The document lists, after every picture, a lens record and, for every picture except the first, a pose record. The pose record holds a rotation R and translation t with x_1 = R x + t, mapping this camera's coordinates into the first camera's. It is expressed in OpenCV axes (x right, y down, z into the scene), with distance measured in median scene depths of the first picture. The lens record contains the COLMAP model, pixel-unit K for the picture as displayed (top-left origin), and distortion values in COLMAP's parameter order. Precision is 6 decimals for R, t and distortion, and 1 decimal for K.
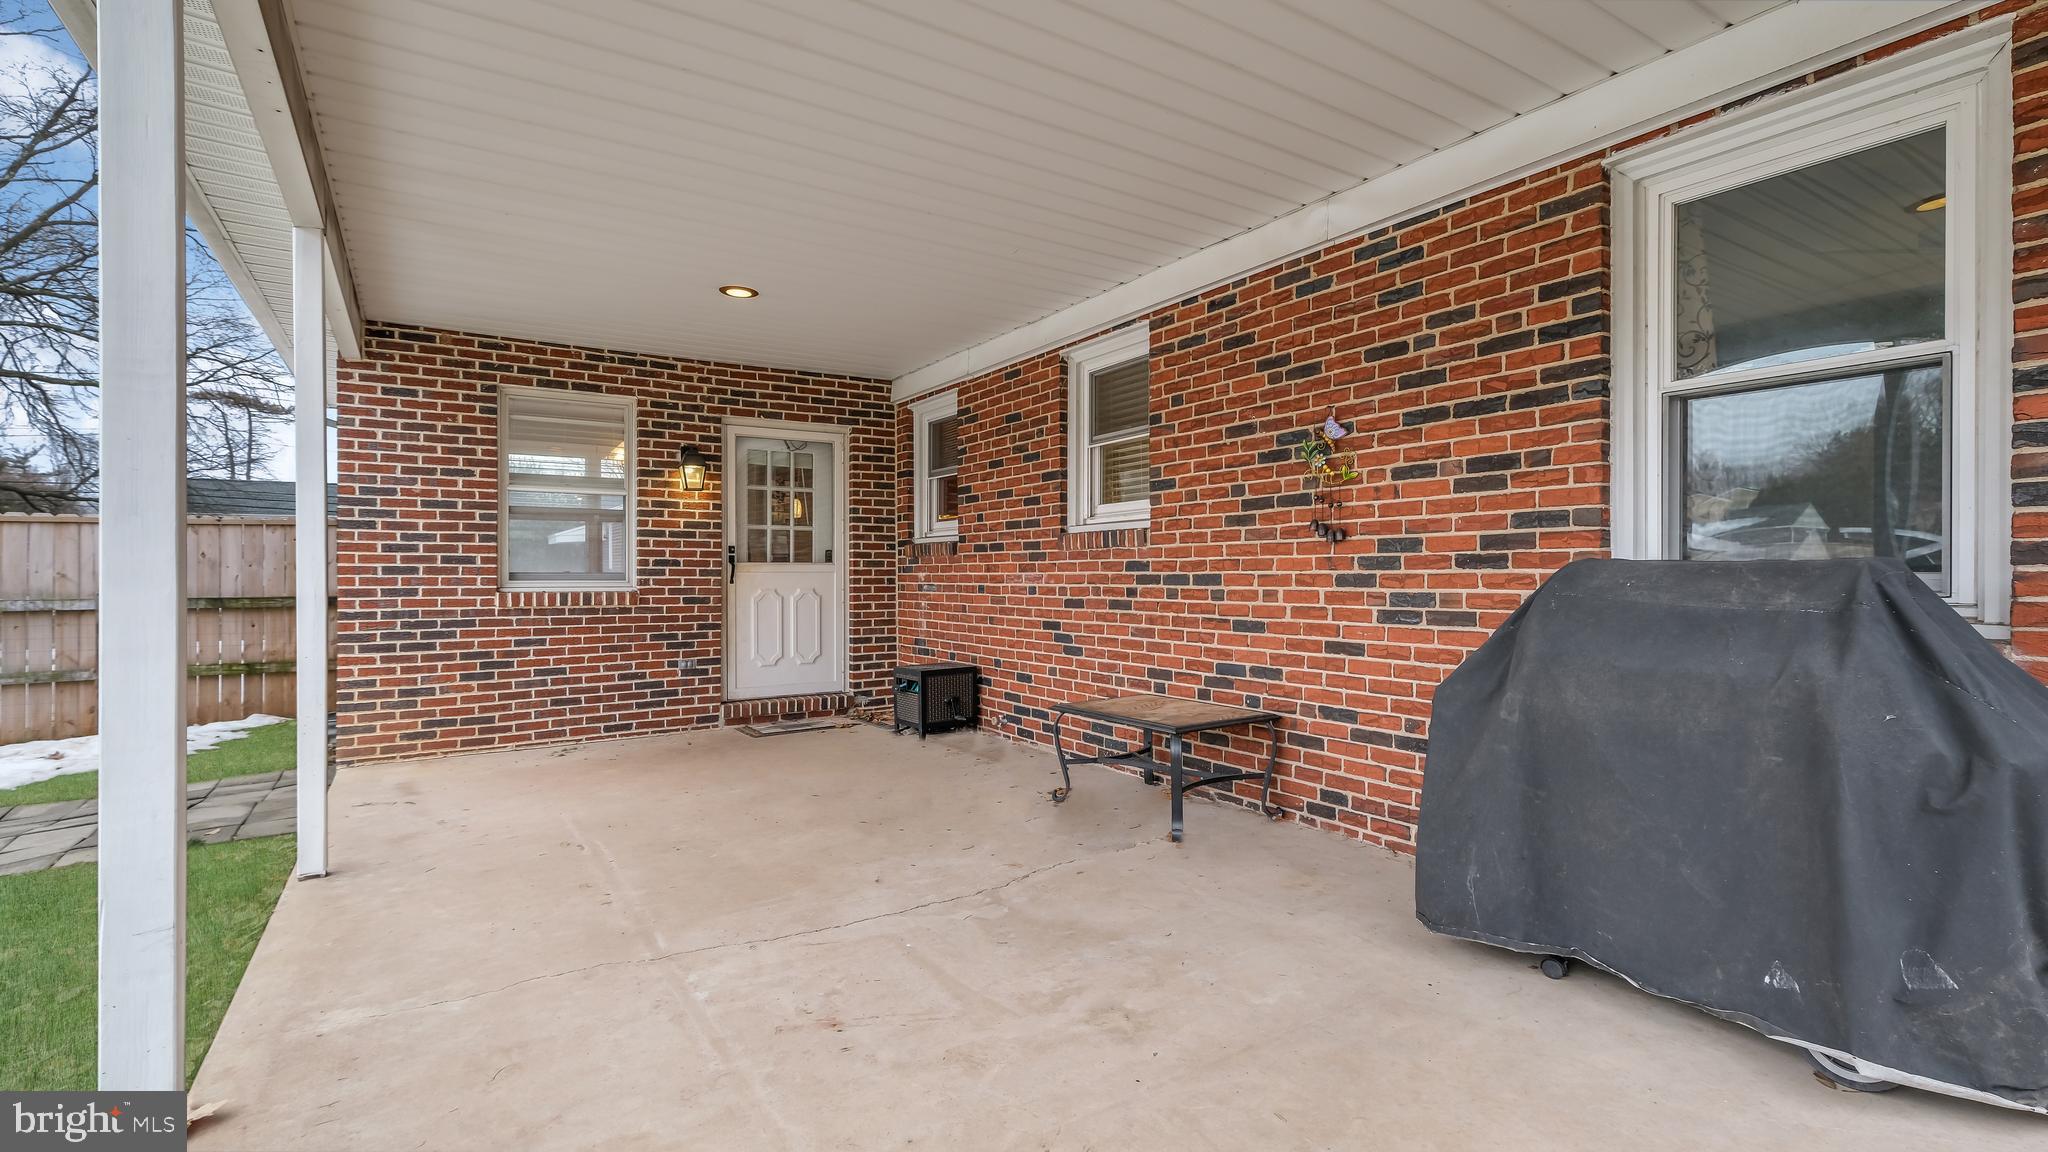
lens RADIAL K [[947.1, 0, 1016.8], [0, 947.1, 580.3], [0, 0, 1]] dist [0.002791, -0.000628]
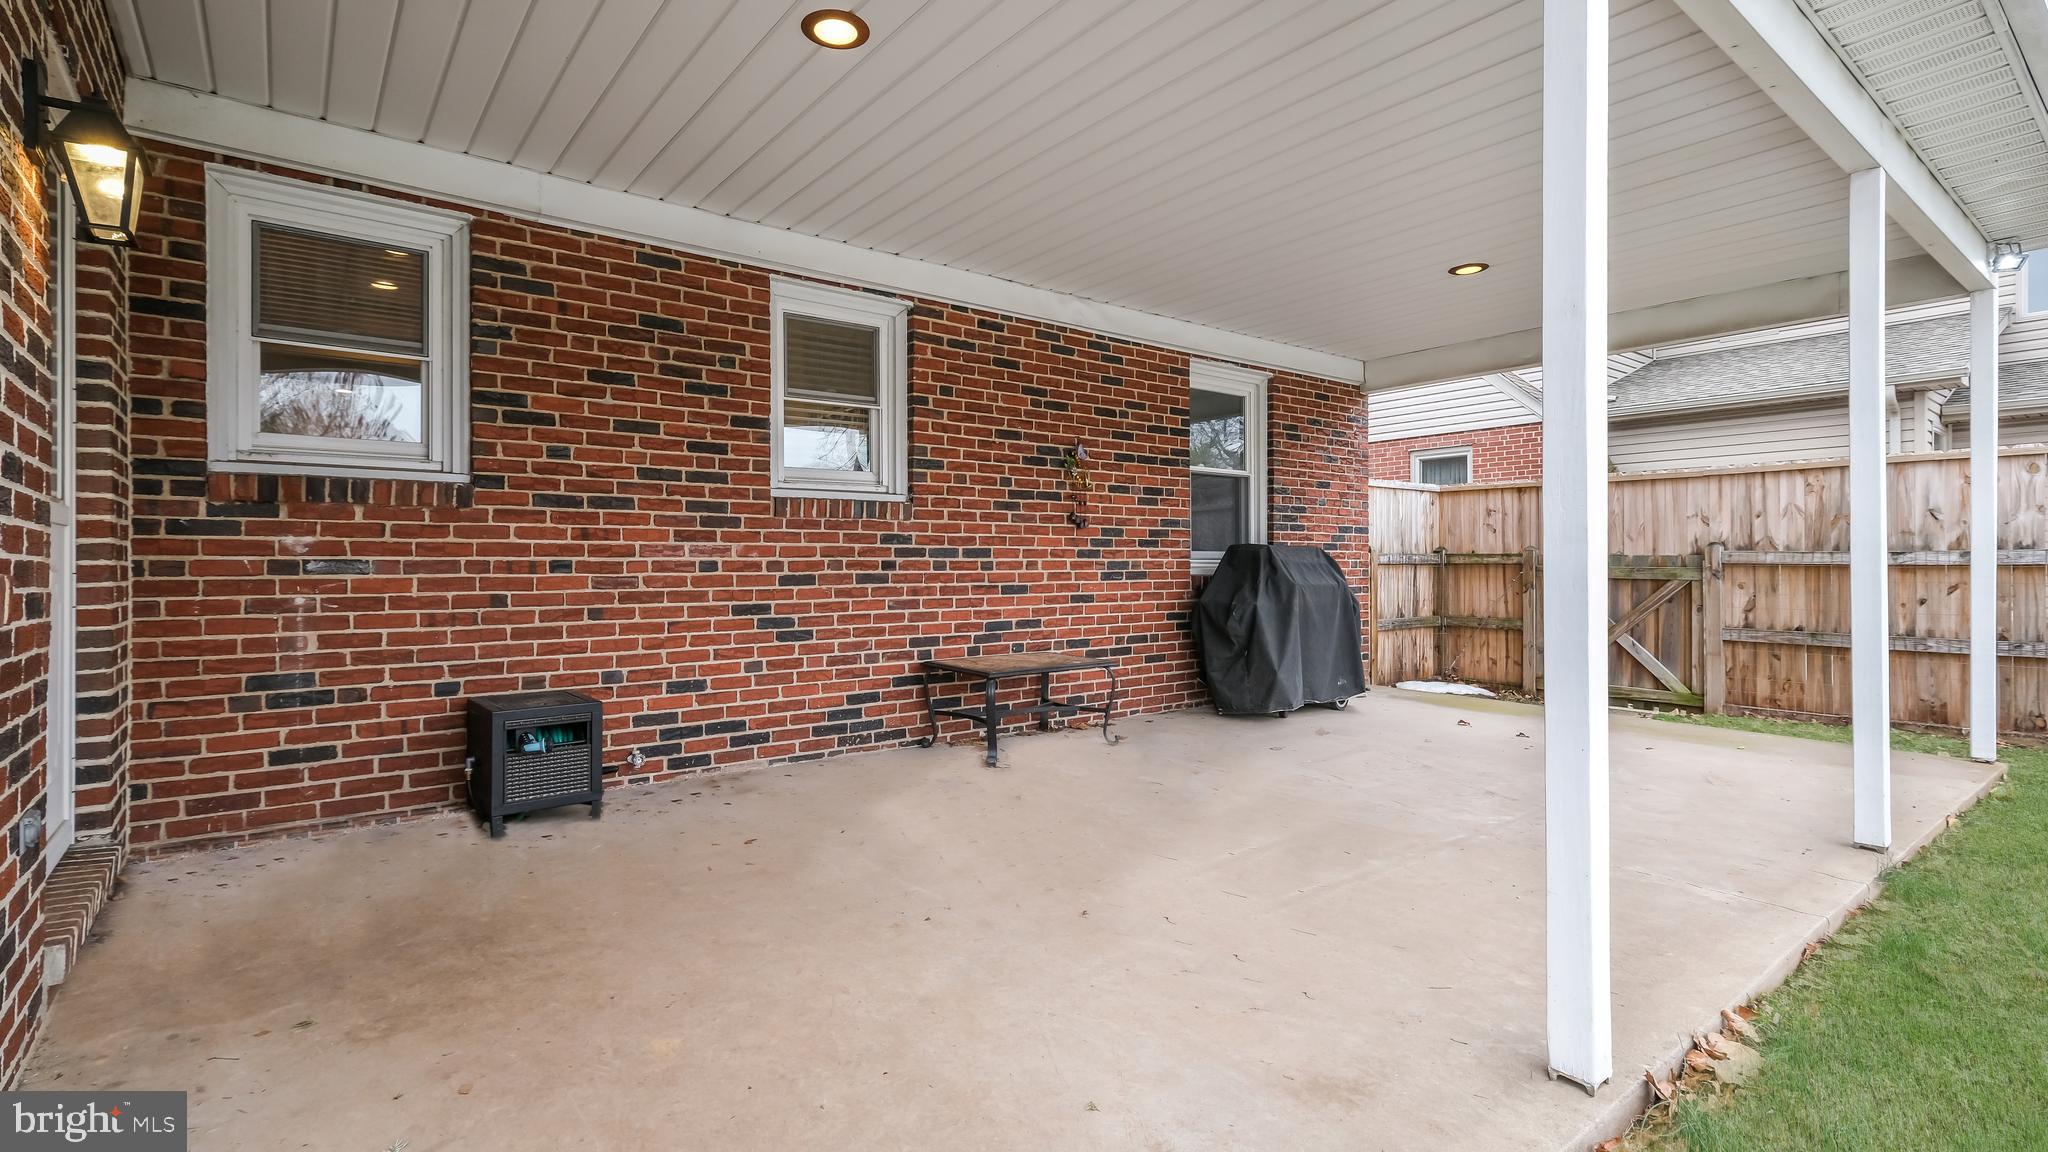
lens RADIAL K [[947.1, 0, 1016.3], [0, 947.1, 564.5], [0, 0, 1]] dist [0.002791, -0.000628]
pose [[-0.106906, 0.004991, 0.994257, -0.993219], [0.009836, 0.999944, -0.003962, 0.019284], [-0.994220, 0.009356, -0.106949, 1.097940]]
